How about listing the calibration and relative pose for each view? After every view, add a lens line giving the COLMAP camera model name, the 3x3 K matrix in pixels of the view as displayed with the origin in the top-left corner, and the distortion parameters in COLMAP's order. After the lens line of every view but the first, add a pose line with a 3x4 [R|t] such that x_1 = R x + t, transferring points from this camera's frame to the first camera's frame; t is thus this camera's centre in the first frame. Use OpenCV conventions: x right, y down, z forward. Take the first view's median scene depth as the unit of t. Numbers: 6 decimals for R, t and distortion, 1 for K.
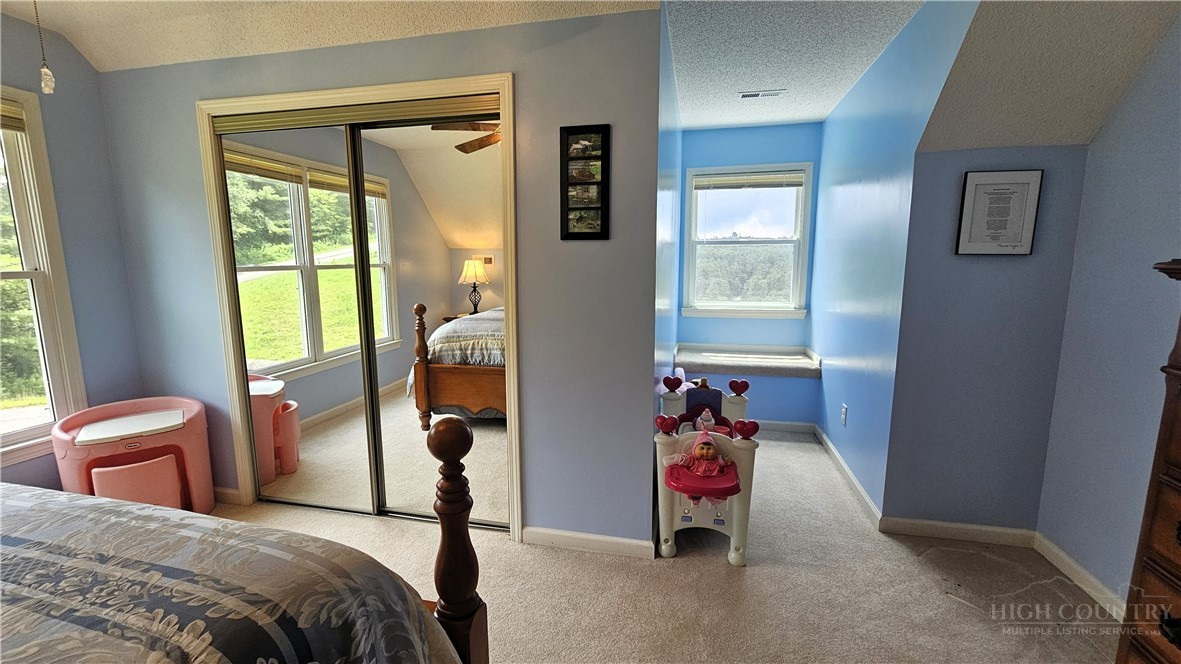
lens RADIAL K [[484.0, 0, 585.4], [0, 484.0, 329.9], [0, 0, 1]] dist [-0.000506, -0.000070]
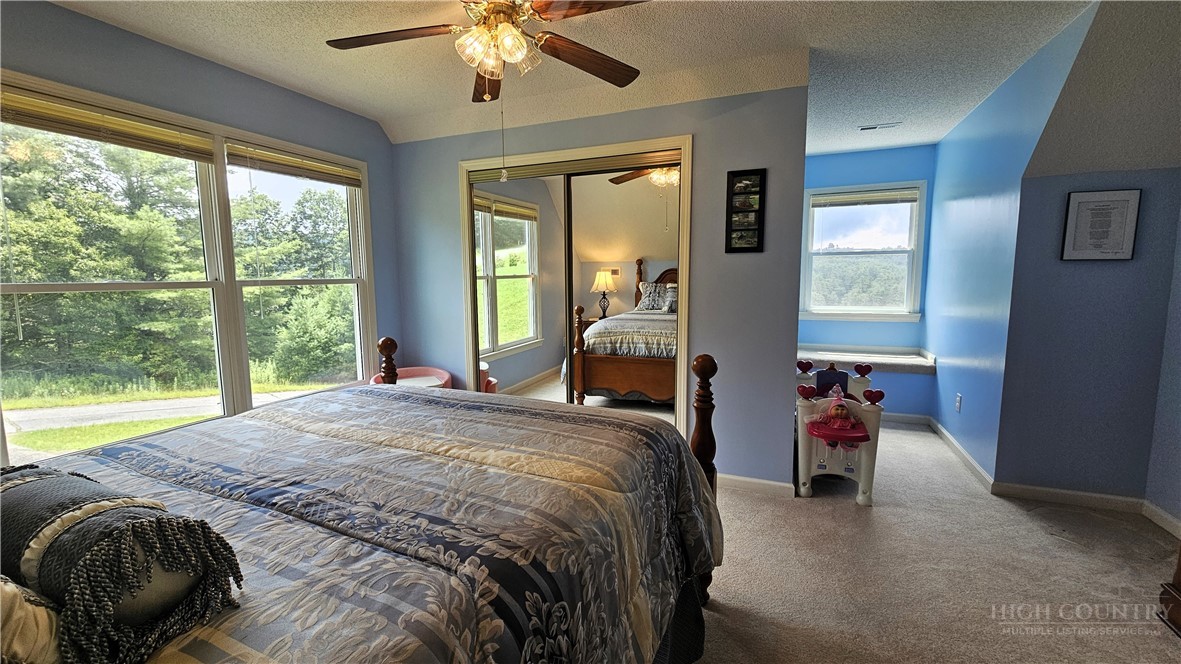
lens RADIAL K [[484.0, 0, 585.4], [0, 484.0, 329.9], [0, 0, 1]] dist [-0.000506, -0.000070]
pose [[0.985513, 0.012577, -0.169136, -0.175758], [-0.017358, 0.999490, -0.026814, 0.063438], [0.168712, 0.029361, 0.985228, -0.343810]]
